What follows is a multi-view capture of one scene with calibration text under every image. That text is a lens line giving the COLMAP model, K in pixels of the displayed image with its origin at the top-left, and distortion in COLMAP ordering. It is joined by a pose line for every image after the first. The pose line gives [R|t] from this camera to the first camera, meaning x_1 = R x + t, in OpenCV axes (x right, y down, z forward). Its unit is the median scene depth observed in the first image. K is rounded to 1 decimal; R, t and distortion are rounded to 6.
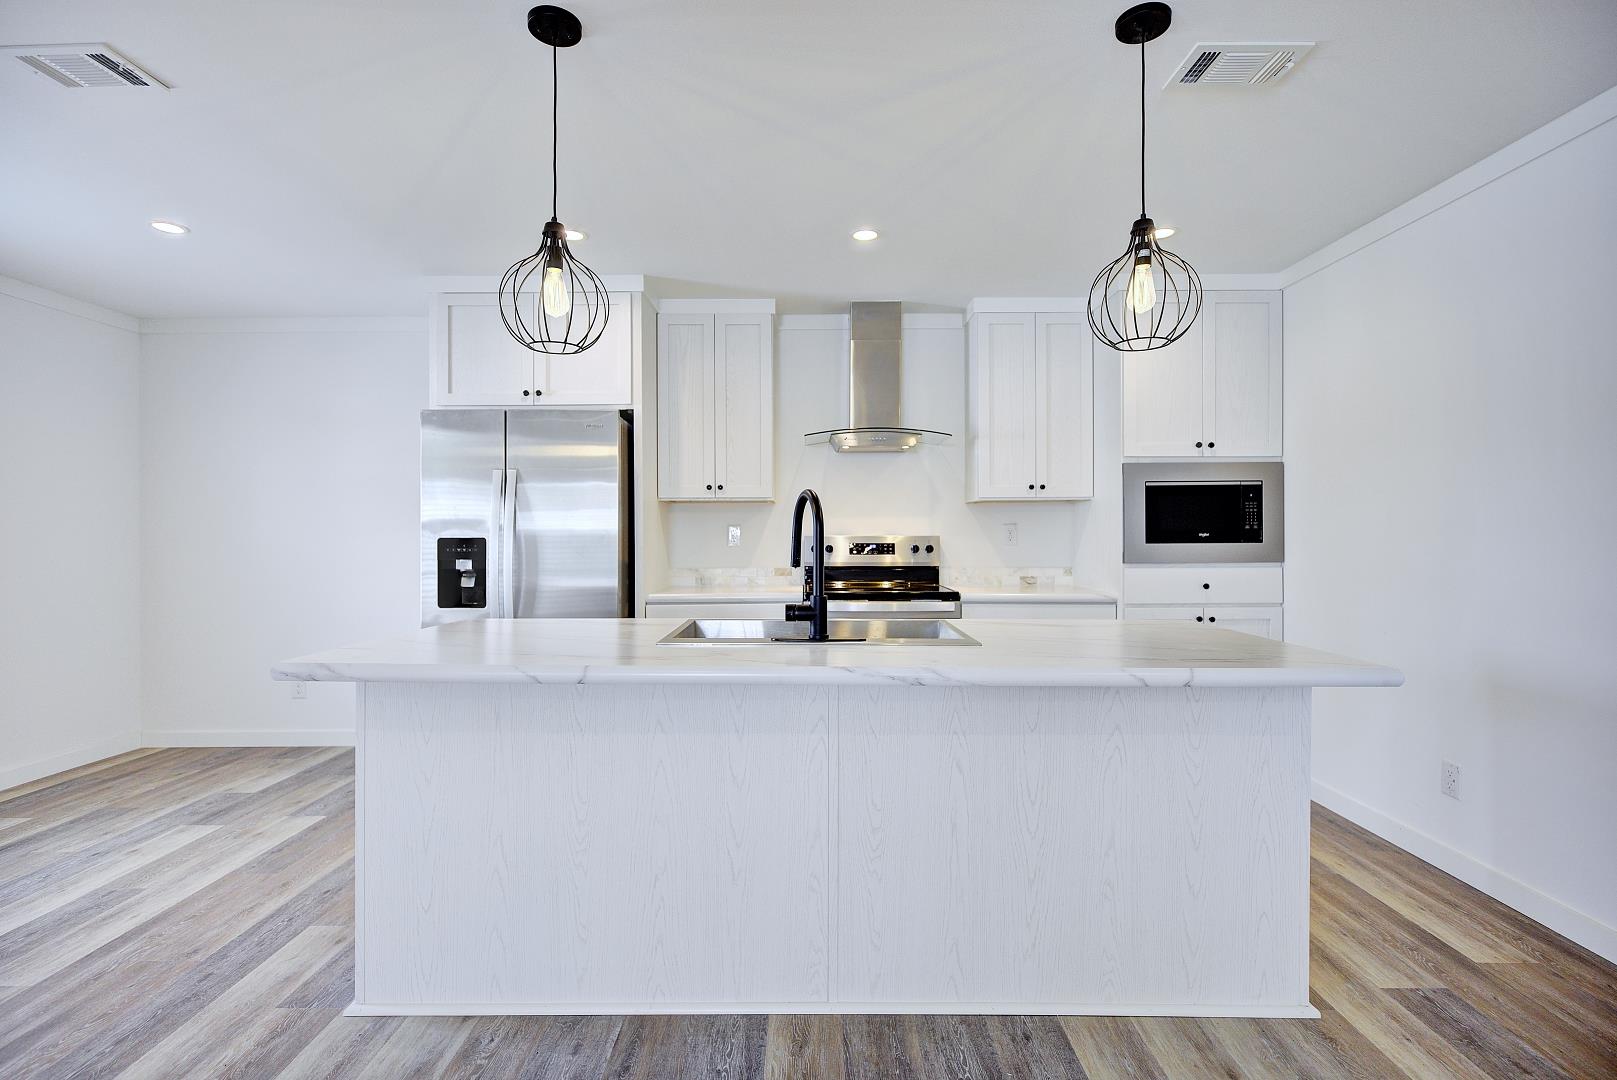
lens RADIAL K [[764.4, 0, 805.8], [0, 764.4, 536.5], [0, 0, 1]] dist [-0.002826, 0.002637]
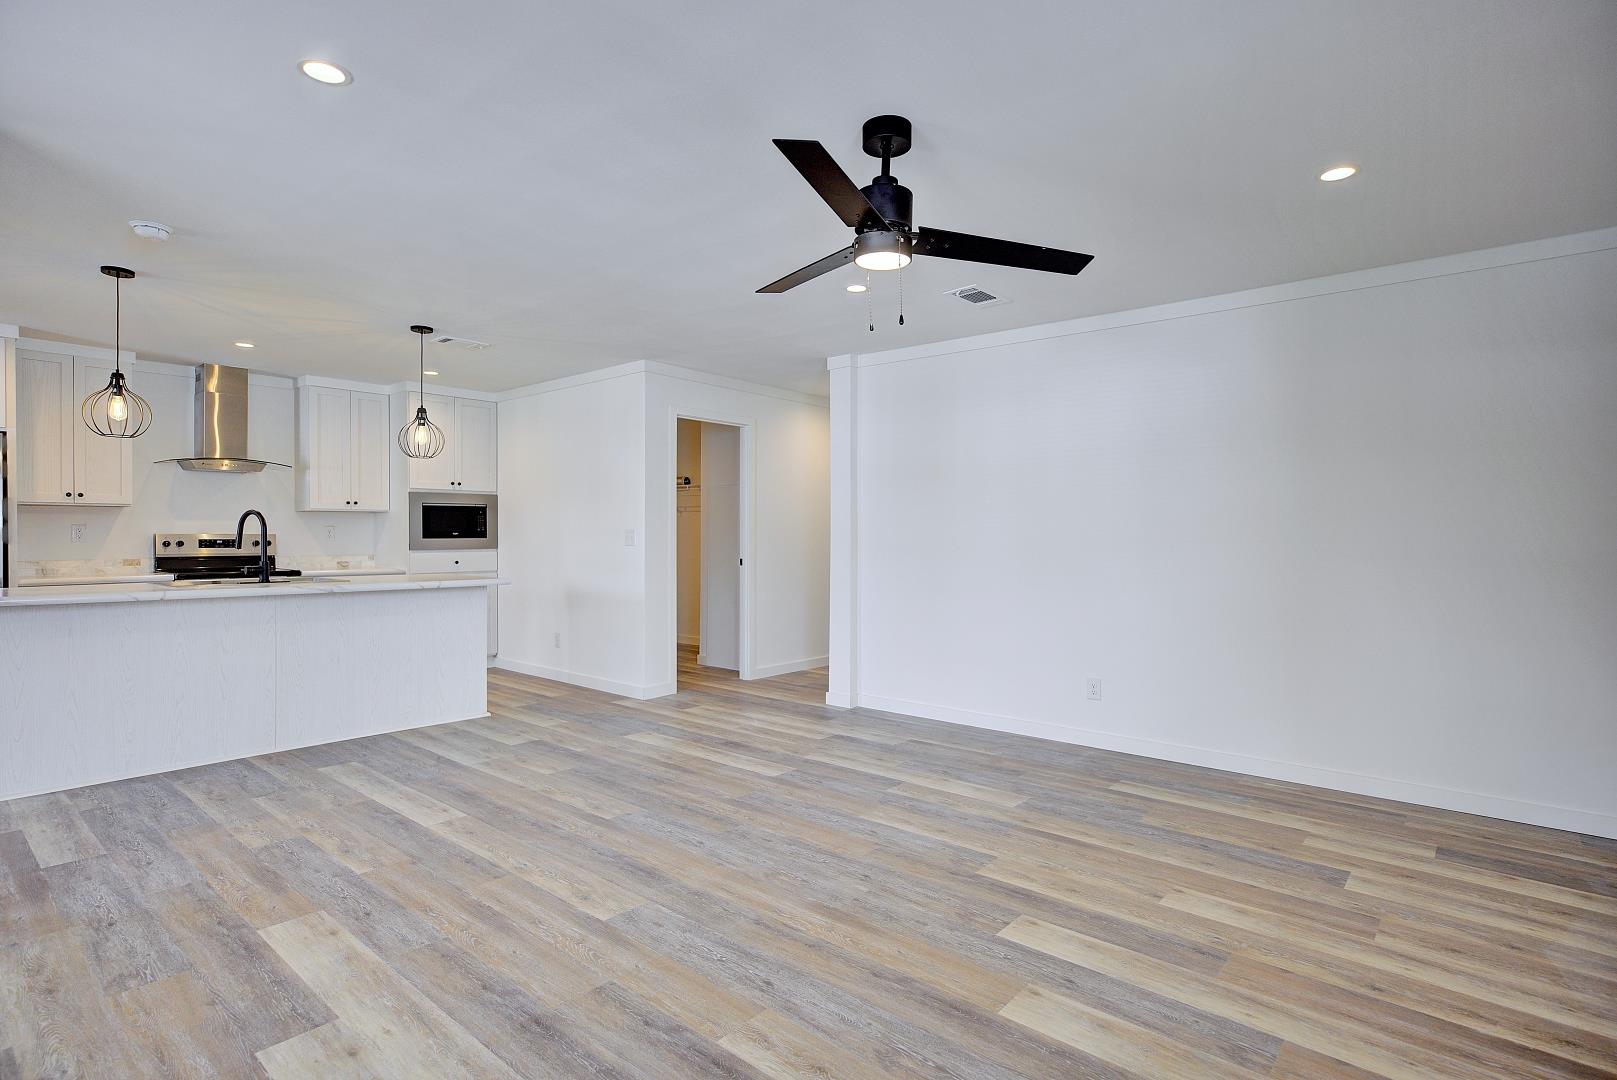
lens RADIAL K [[804.2, 0, 818.0], [0, 804.2, 543.3], [0, 0, 1]] dist [-0.012069, 0.003631]
pose [[0.638835, -0.004964, 0.769328, -0.385926], [0.000261, 0.999981, 0.006236, 0.008559], [-0.769344, -0.003783, 0.638824, -0.861330]]
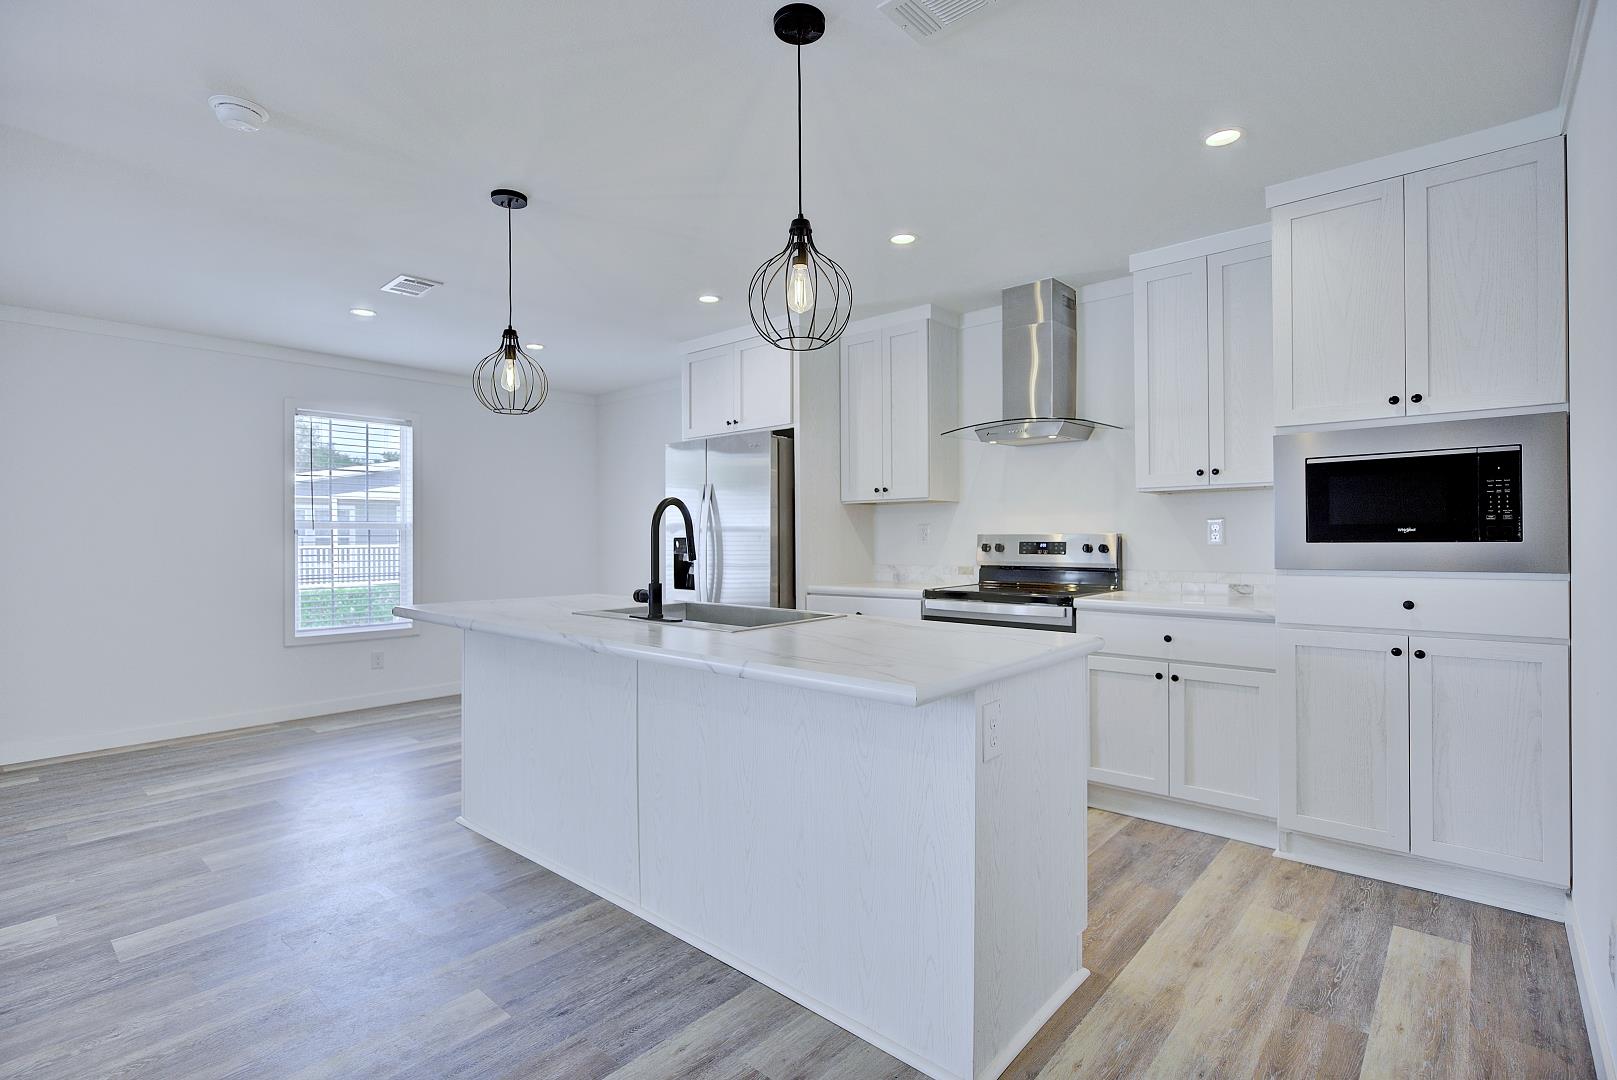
lens RADIAL K [[764.4, 0, 803.9], [0, 764.4, 540.9], [0, 0, 1]] dist [-0.002826, 0.002637]
pose [[0.753208, 0.001052, -0.657781, 0.566722], [0.003352, 0.999980, 0.005438, 0.001831], [0.657774, -0.006301, 0.753189, 0.125244]]
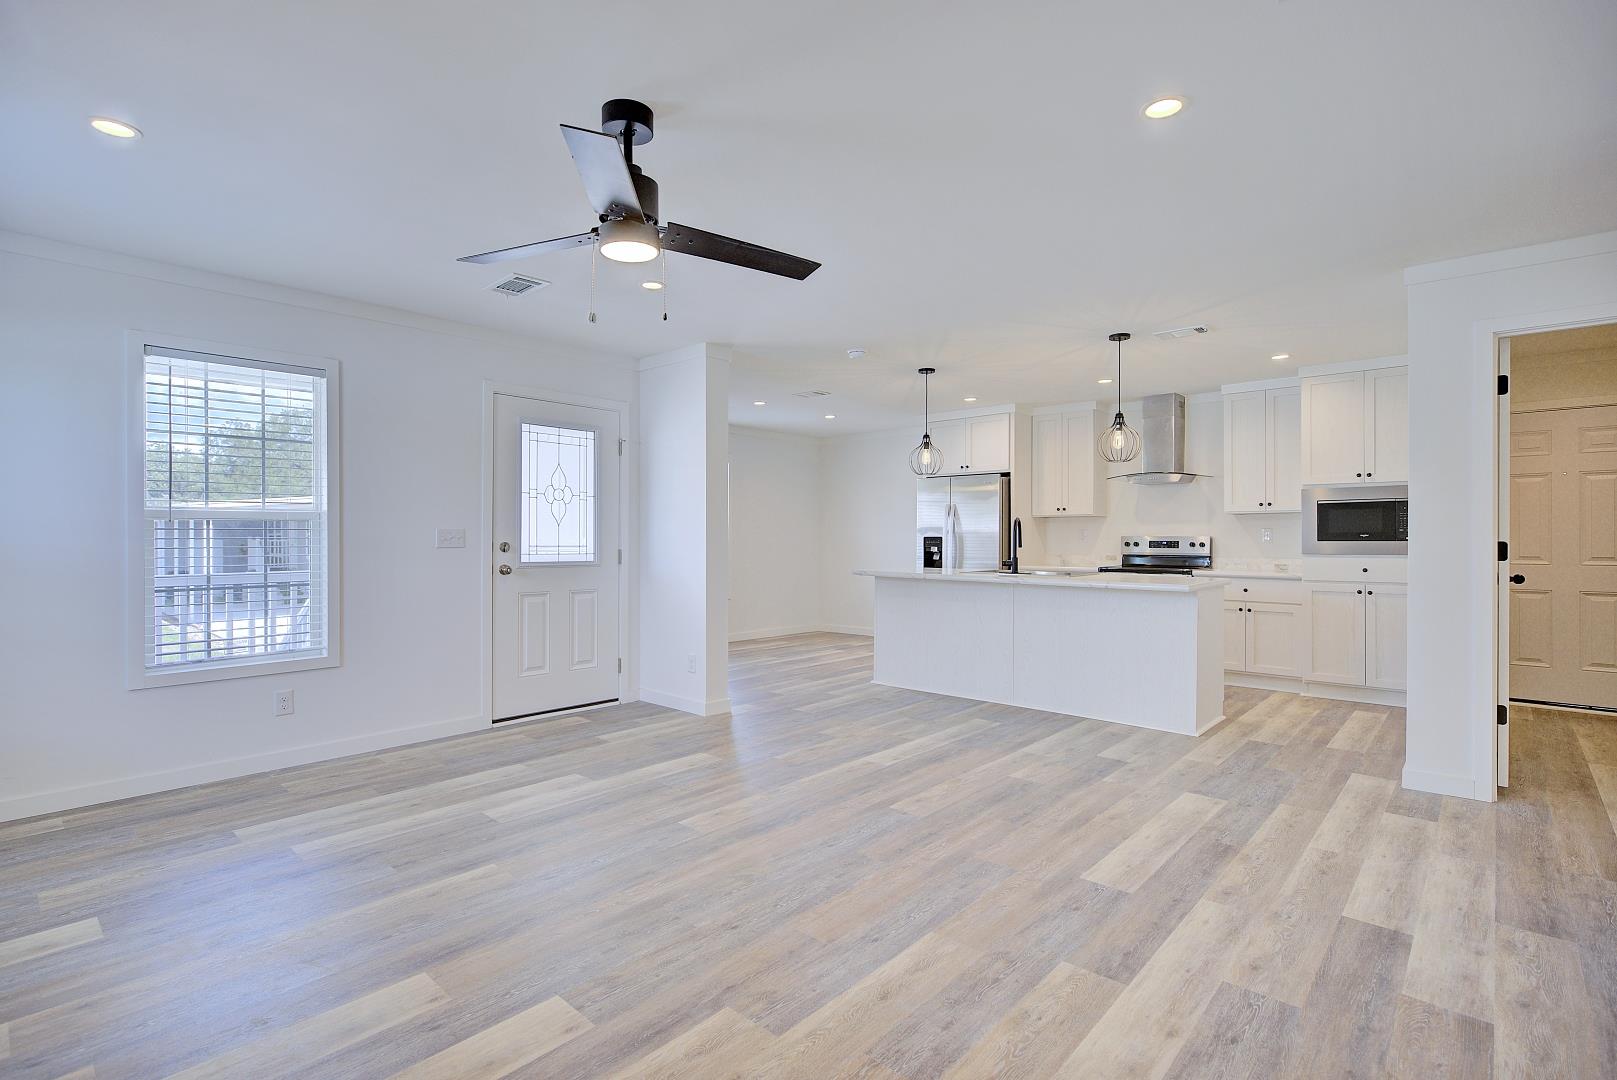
lens RADIAL K [[764.4, 0, 798.9], [0, 764.4, 537.5], [0, 0, 1]] dist [-0.002826, 0.002637]
pose [[0.742455, 0.003314, -0.669888, 0.702828], [-0.004679, 0.999989, -0.000239, 0.006994], [0.669880, 0.003311, 0.742462, -0.844968]]
